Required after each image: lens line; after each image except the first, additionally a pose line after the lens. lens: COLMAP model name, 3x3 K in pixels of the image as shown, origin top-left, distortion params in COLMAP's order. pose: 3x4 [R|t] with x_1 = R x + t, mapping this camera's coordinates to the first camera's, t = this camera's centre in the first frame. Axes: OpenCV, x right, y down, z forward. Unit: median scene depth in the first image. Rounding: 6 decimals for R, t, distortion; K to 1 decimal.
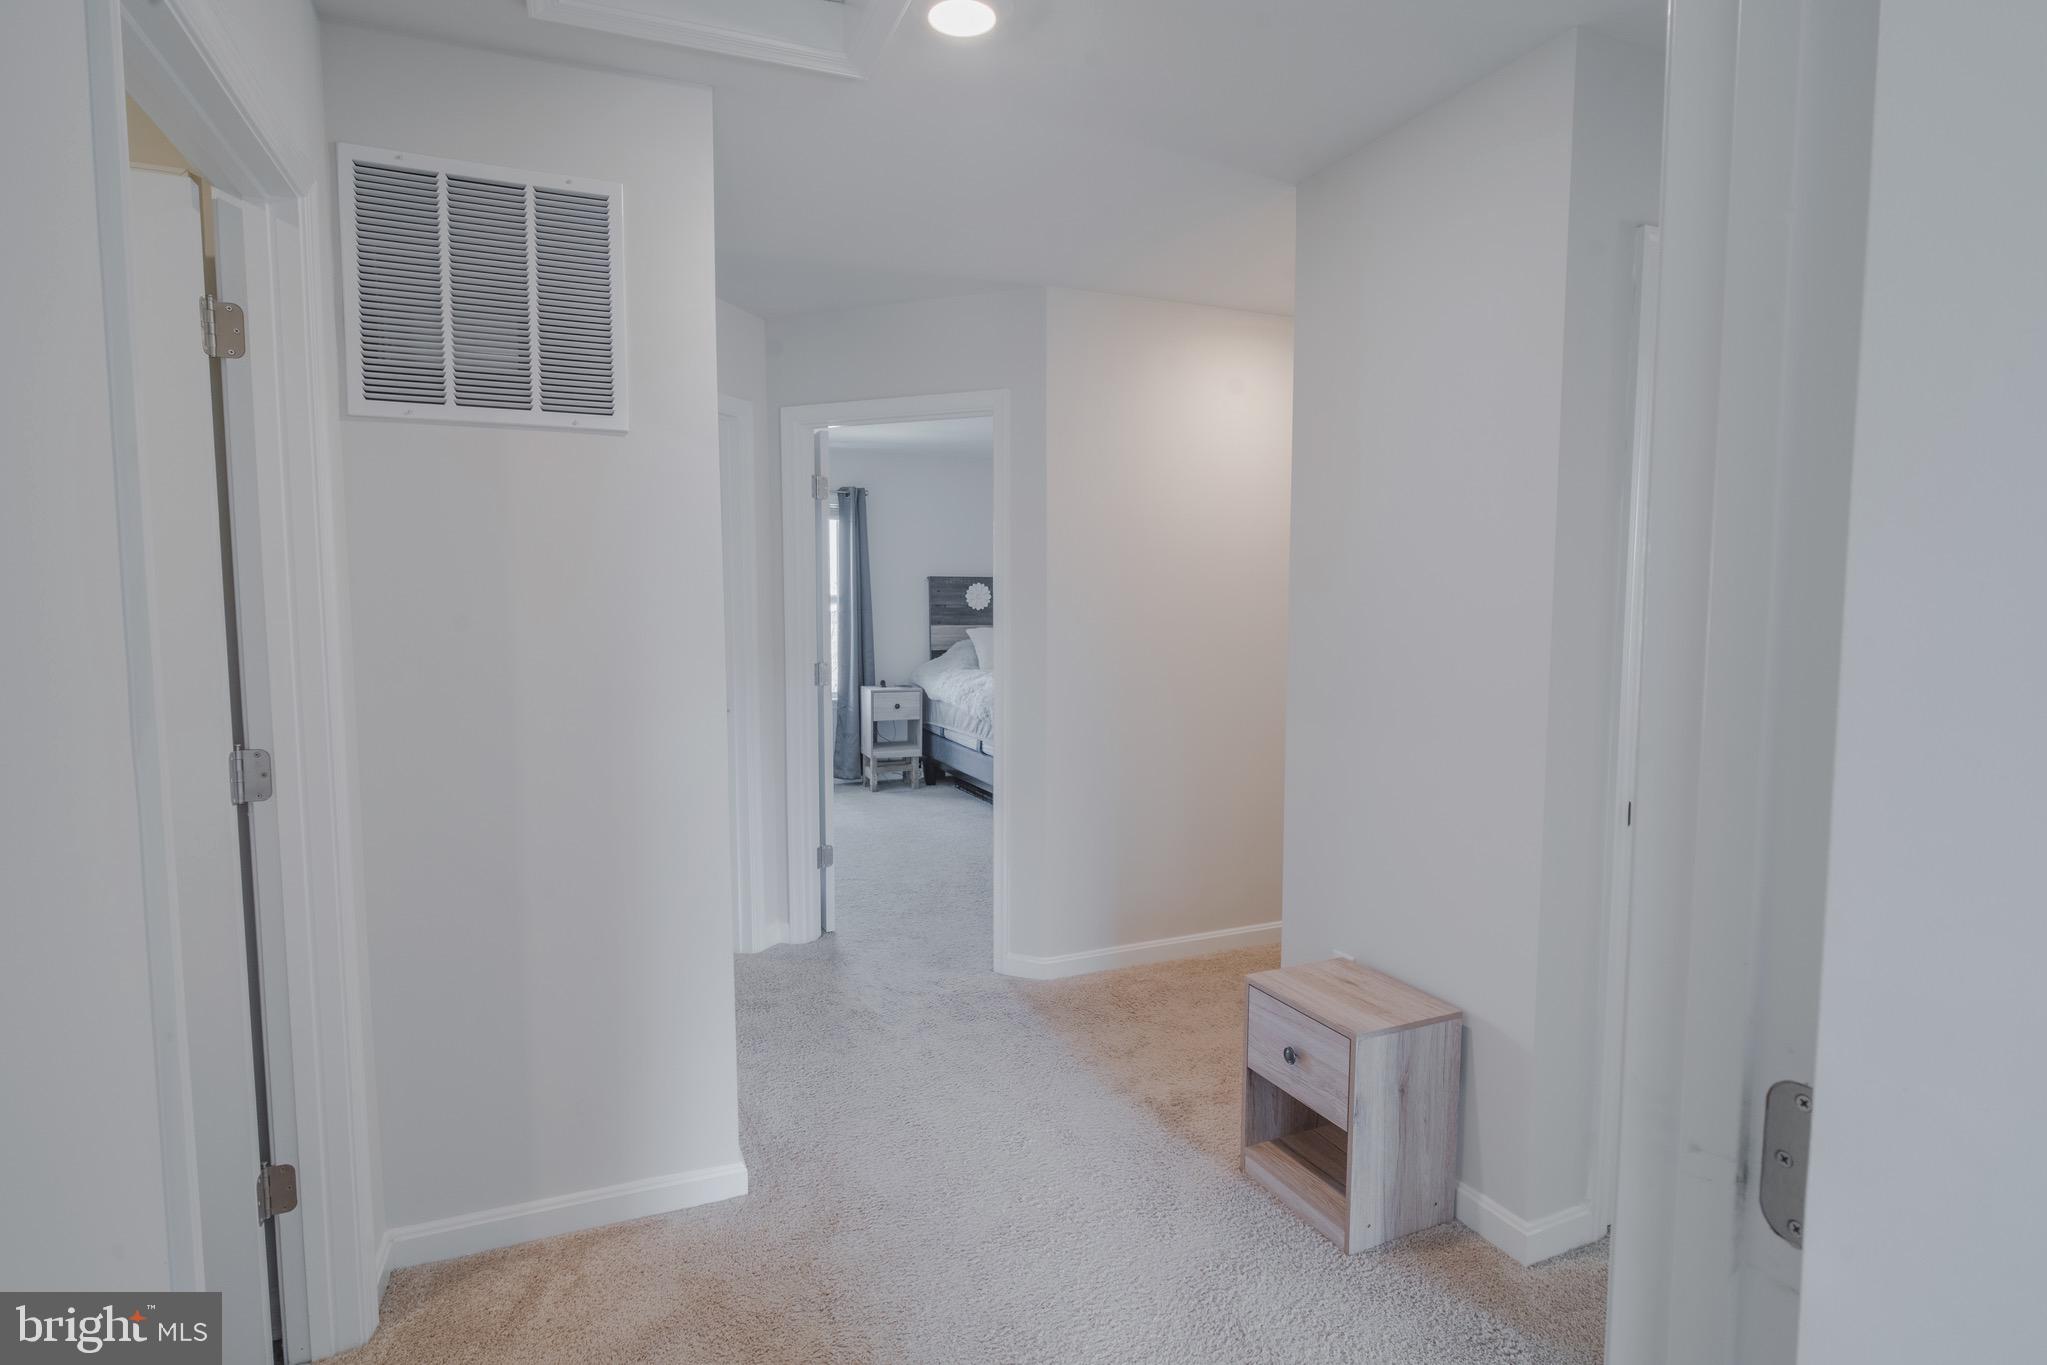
lens RADIAL K [[1036.7, 0, 1018.4], [0, 1036.7, 686.6], [0, 0, 1]] dist [-0.001642, -0.000597]
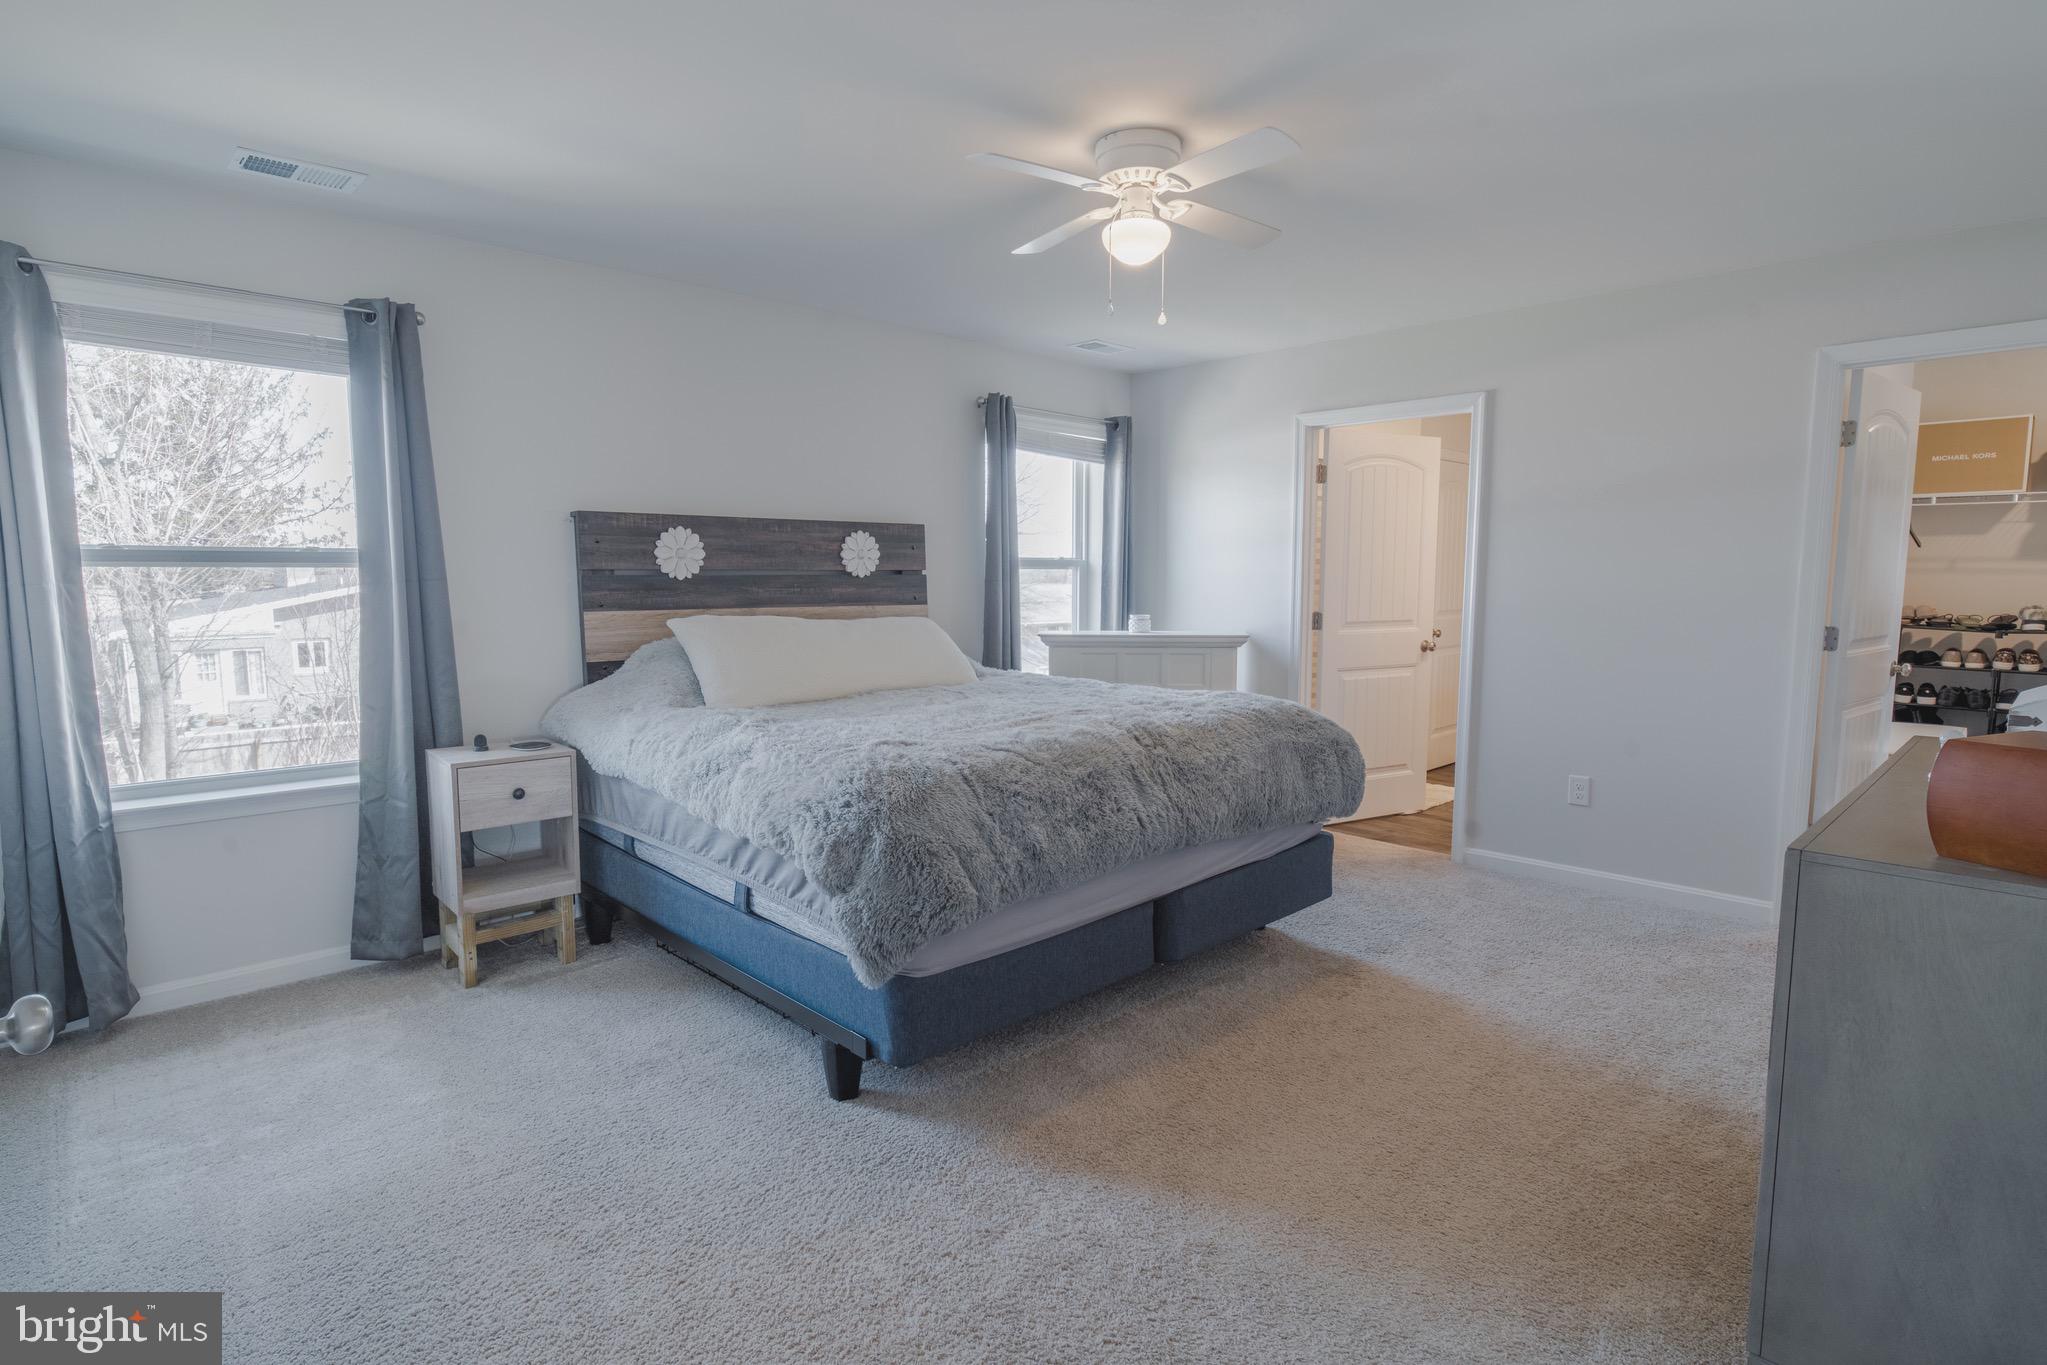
lens RADIAL K [[1036.7, 0, 1018.4], [0, 1036.7, 686.6], [0, 0, 1]] dist [-0.001642, -0.000597]
pose [[0.935176, -0.038133, 0.352124, -0.069297], [0.027697, 0.999016, 0.034631, -0.036764], [-0.353098, -0.022633, 0.935313, 0.493665]]
